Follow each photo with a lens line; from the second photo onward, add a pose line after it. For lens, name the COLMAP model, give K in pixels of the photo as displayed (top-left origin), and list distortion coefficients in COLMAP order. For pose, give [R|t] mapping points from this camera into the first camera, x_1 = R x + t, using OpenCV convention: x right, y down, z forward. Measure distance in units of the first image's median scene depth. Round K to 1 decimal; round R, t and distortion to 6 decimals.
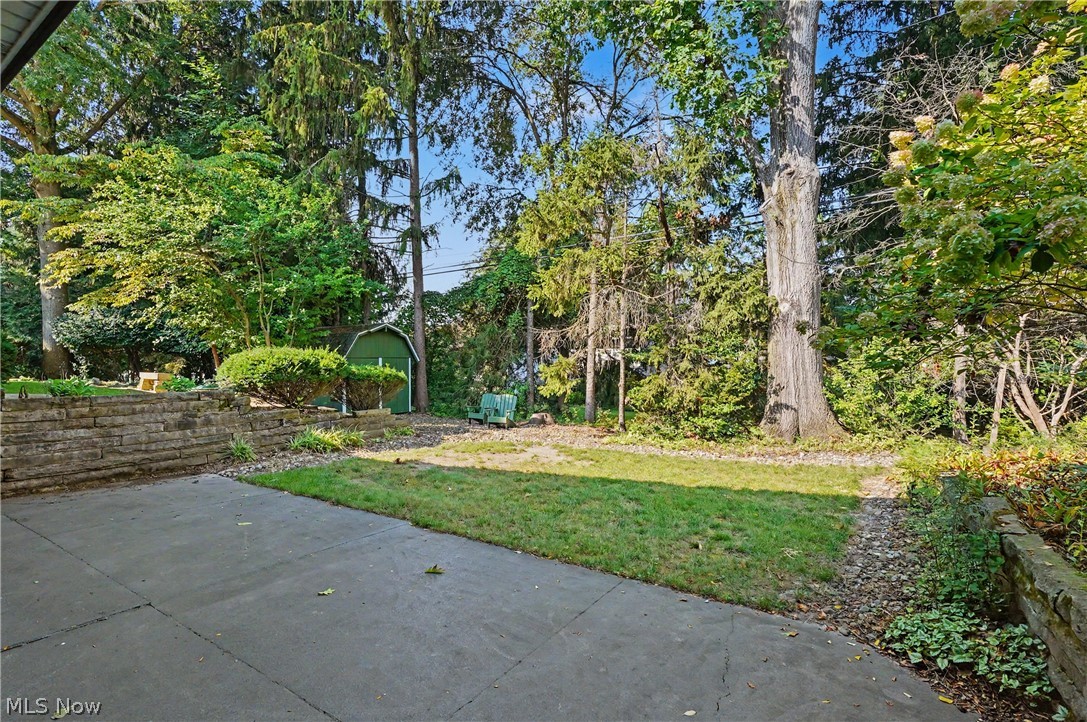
lens RADIAL K [[494.3, 0, 540.2], [0, 494.3, 369.9], [0, 0, 1]] dist [-0.001969, 0.000952]
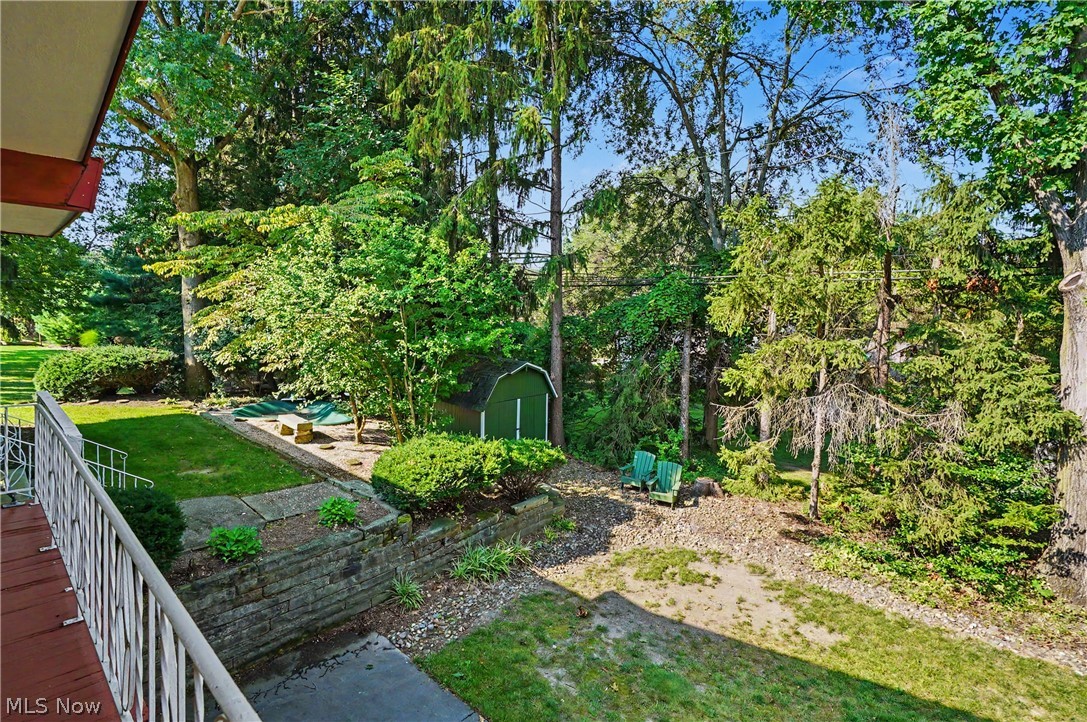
lens RADIAL K [[520.9, 0, 568.6], [0, 520.9, 358.9], [0, 0, 1]] dist [-0.001109, -0.000017]
pose [[0.989323, 0.027127, -0.143194, -0.101650], [-0.020262, 0.998584, 0.049184, -0.148577], [0.144325, -0.045758, 0.988472, 0.077156]]
